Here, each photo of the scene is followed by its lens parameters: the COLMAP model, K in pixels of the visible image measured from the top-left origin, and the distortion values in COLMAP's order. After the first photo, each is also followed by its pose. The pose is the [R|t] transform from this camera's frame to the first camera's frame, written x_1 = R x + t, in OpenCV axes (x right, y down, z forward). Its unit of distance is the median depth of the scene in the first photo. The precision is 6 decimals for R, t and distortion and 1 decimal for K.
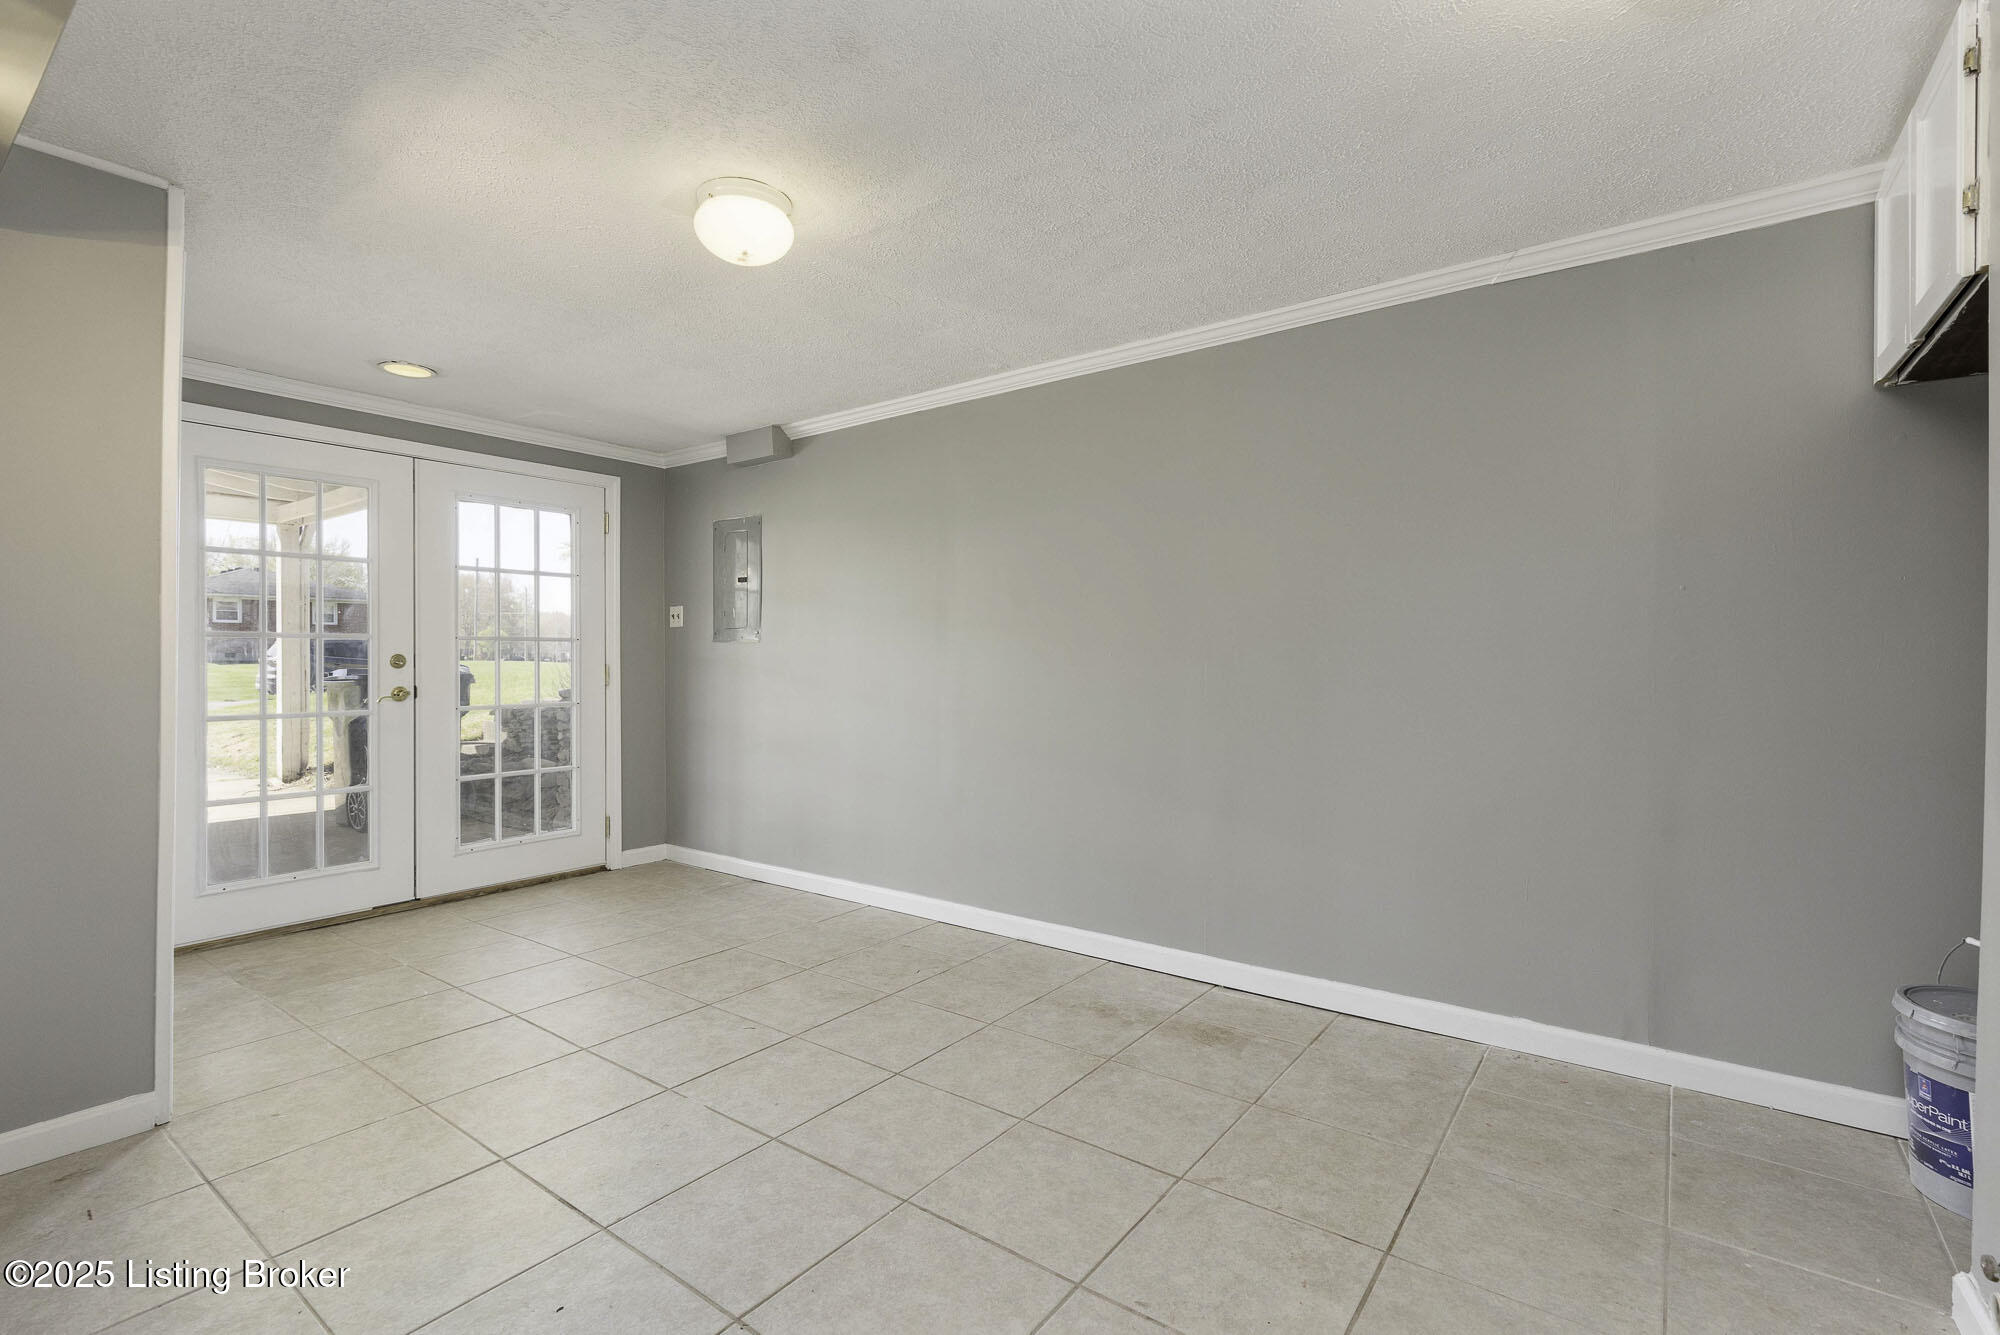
lens RADIAL K [[909.6, 0, 1000.5], [0, 909.6, 665.0], [0, 0, 1]] dist [0.008728, -0.000015]
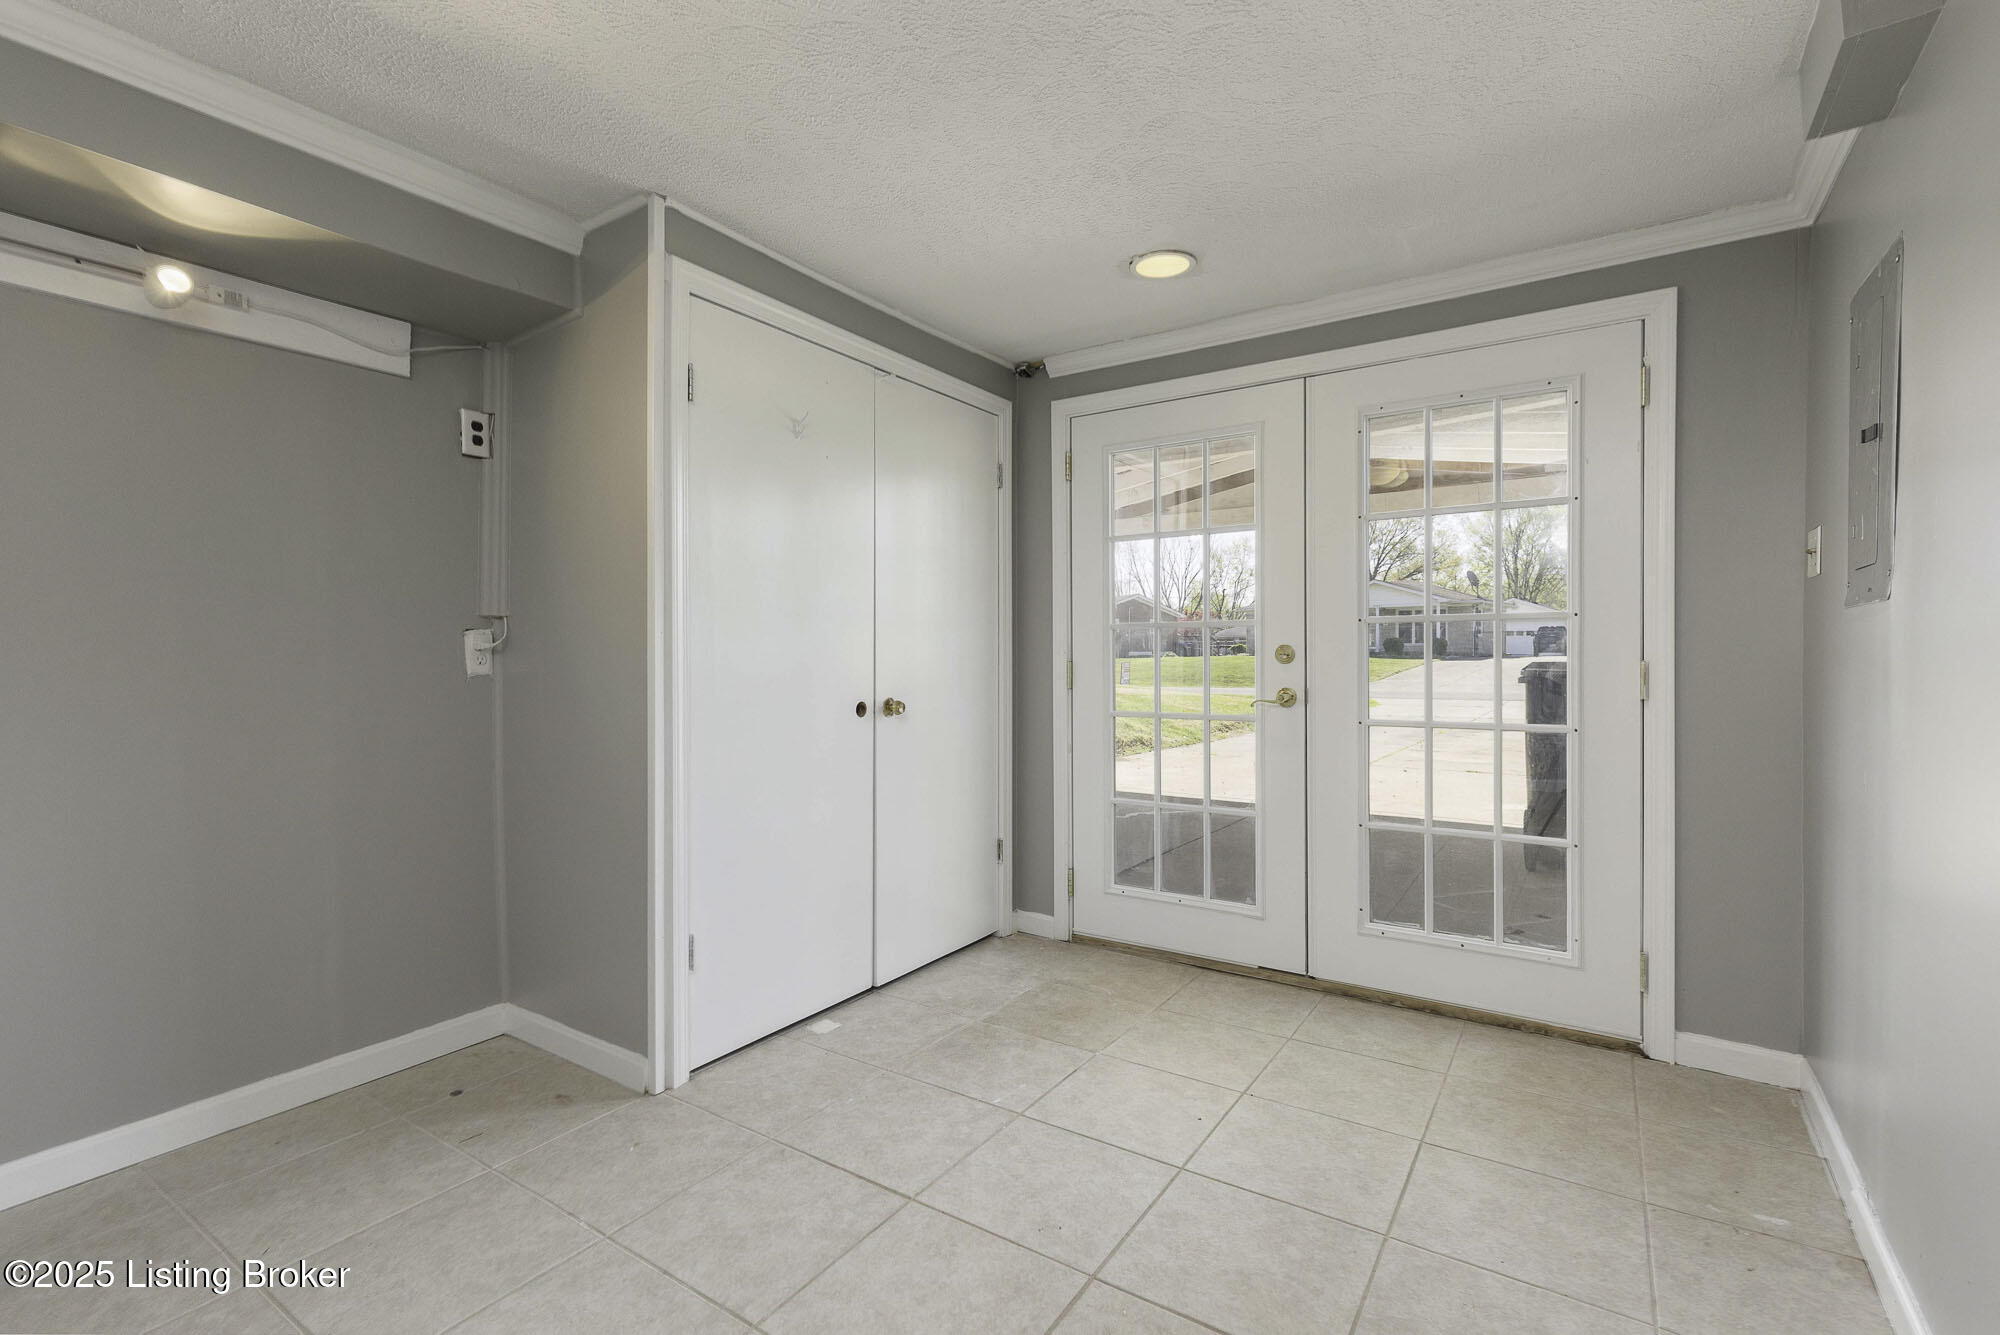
lens RADIAL K [[909.6, 0, 999.8], [0, 909.6, 667.6], [0, 0, 1]] dist [0.008728, -0.000015]
pose [[0.048853, 0.020120, -0.998603, 0.082947], [0.000372, 0.999797, 0.020162, -0.008509], [0.998806, -0.001356, 0.048836, 0.726682]]
